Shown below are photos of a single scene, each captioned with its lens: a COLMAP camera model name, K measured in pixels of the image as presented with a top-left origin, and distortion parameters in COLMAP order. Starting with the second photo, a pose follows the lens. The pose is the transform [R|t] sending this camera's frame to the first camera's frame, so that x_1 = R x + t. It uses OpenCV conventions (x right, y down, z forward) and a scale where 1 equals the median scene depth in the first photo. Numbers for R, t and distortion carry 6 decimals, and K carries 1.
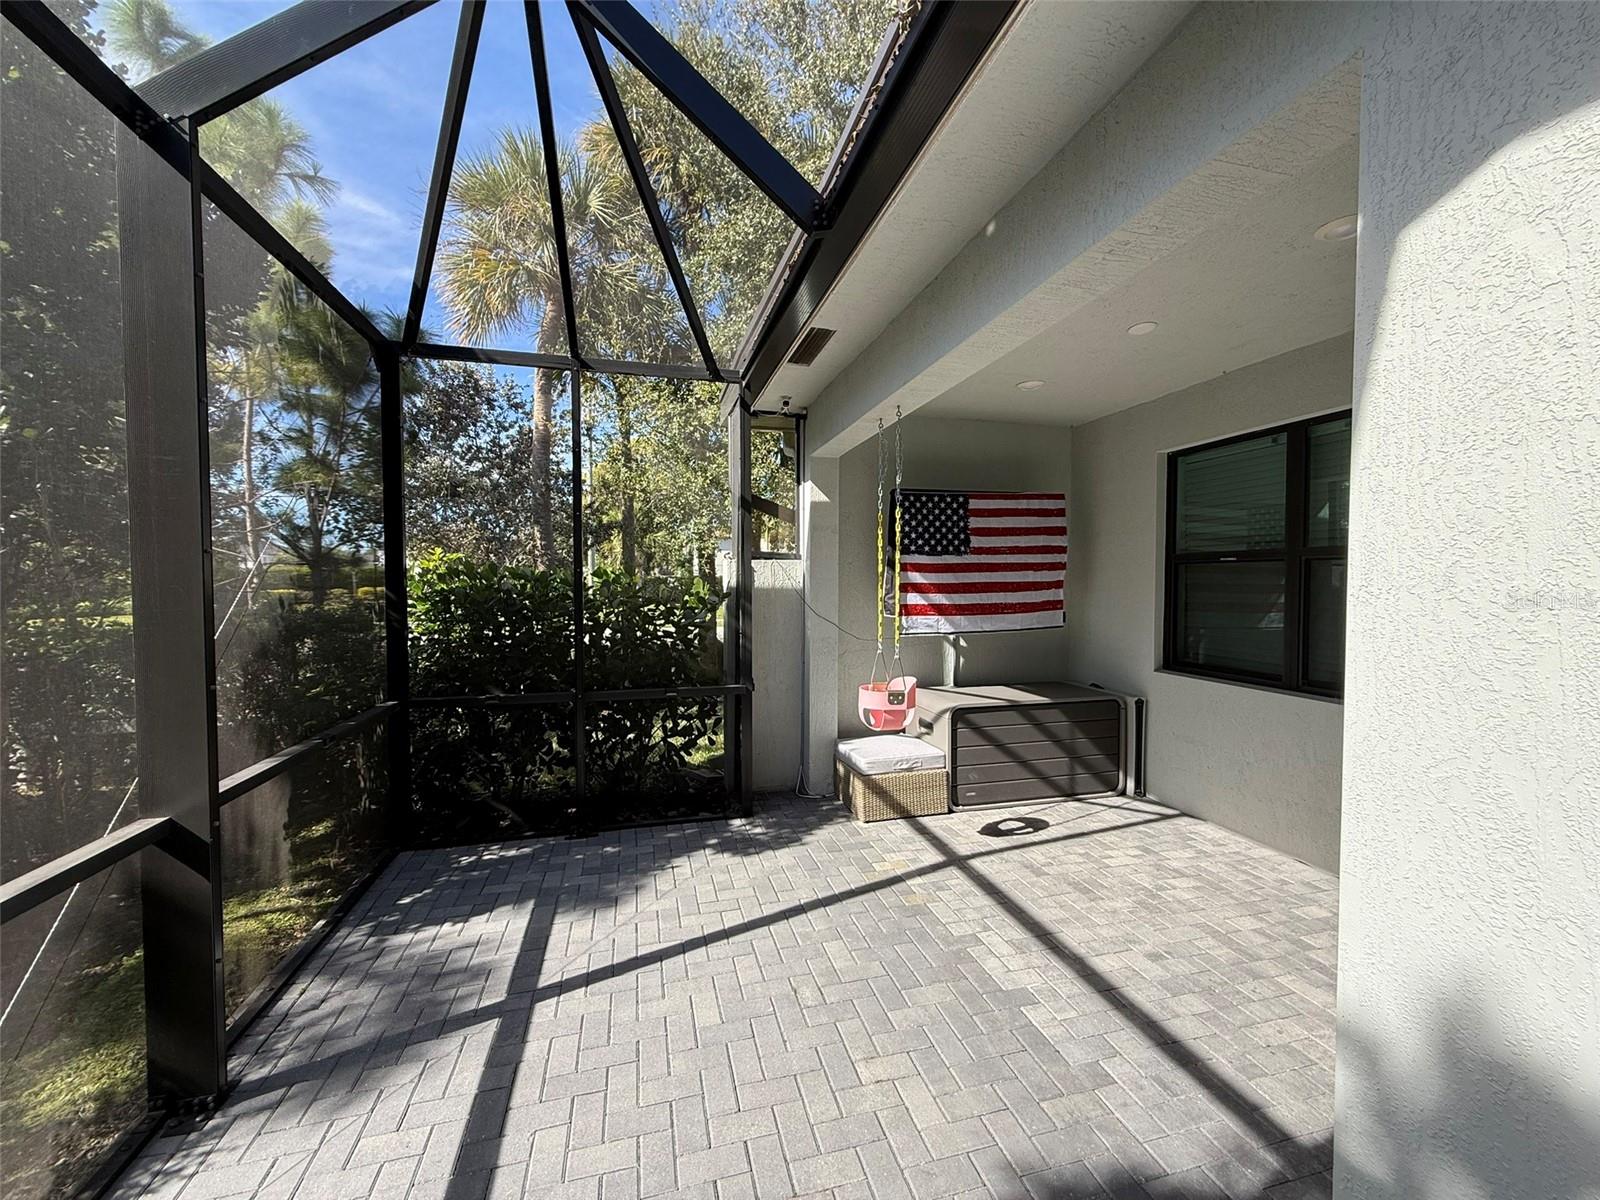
lens RADIAL K [[635.1, 0, 800.0], [0, 635.1, 600.0], [0, 0, 1]] dist [0.002946, 0.000228]
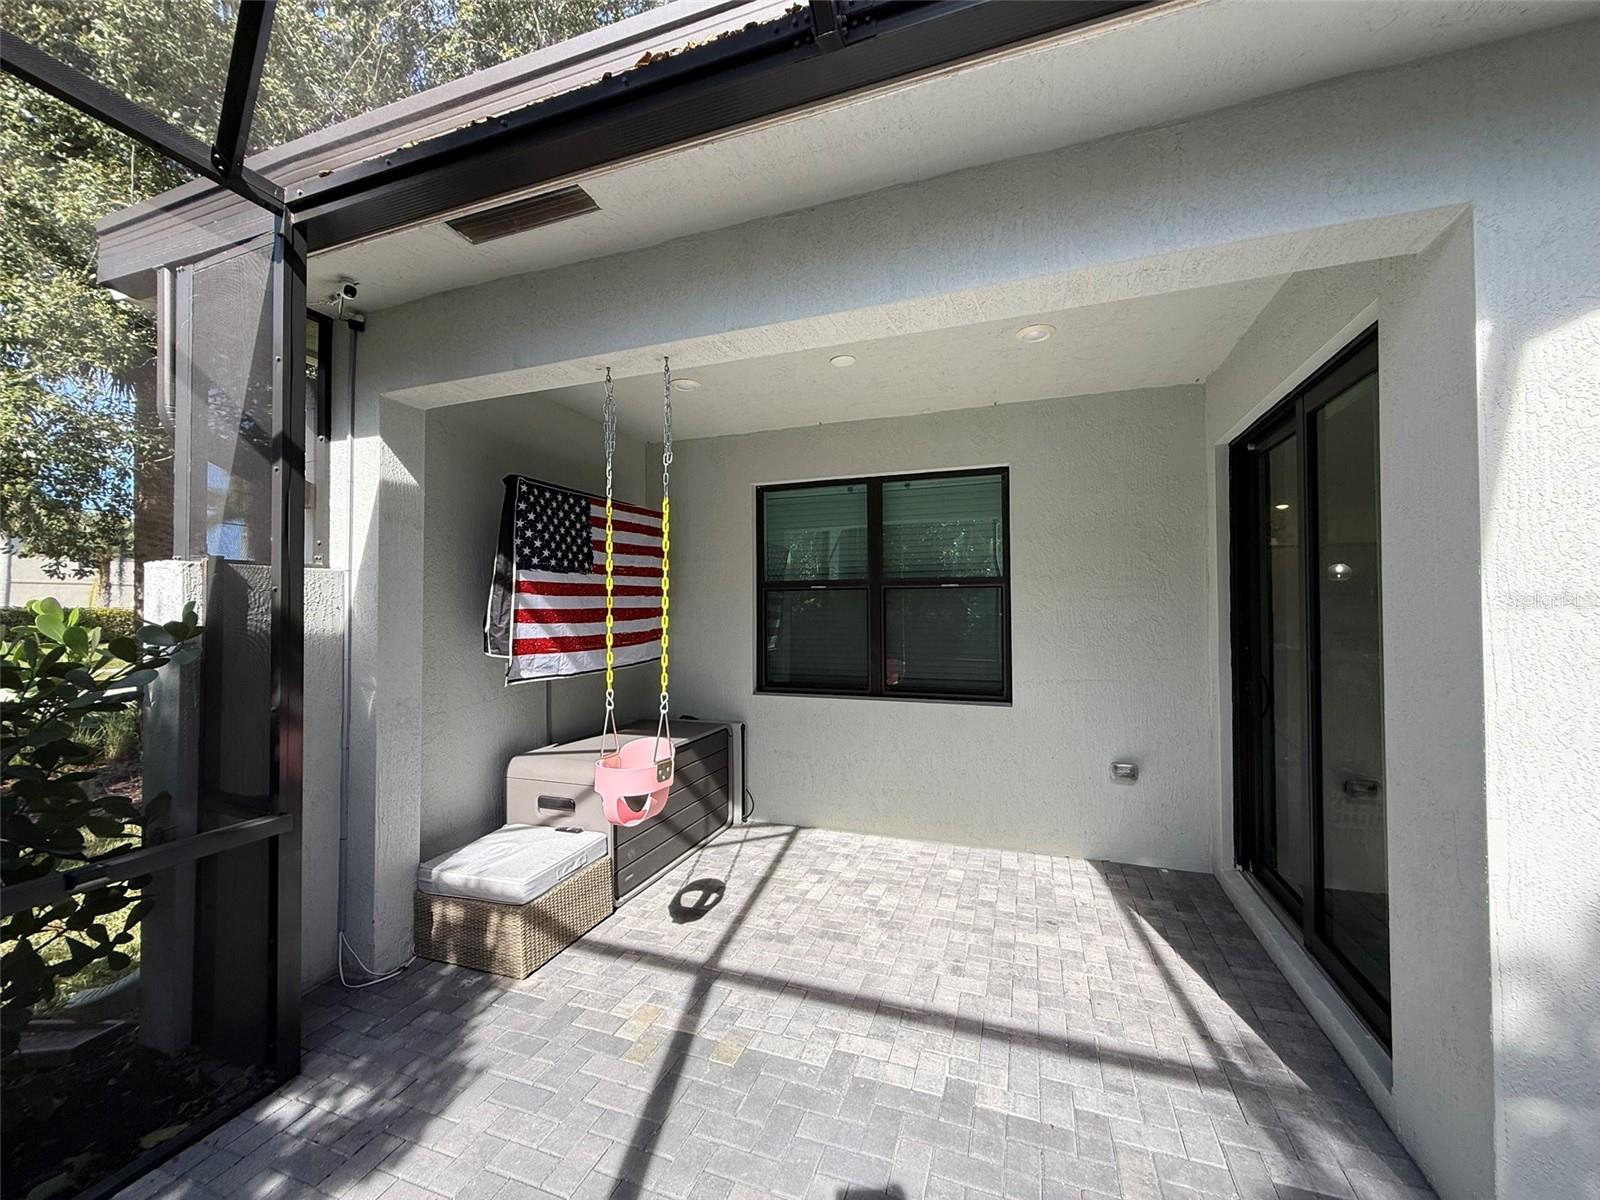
lens RADIAL K [[635.1, 0, 800.0], [0, 635.1, 600.0], [0, 0, 1]] dist [0.002946, 0.000228]
pose [[0.562701, 0.012053, 0.826573, -0.286102], [0.030023, 0.998936, -0.035005, -0.003269], [-0.826115, 0.044514, 0.561740, 0.402238]]
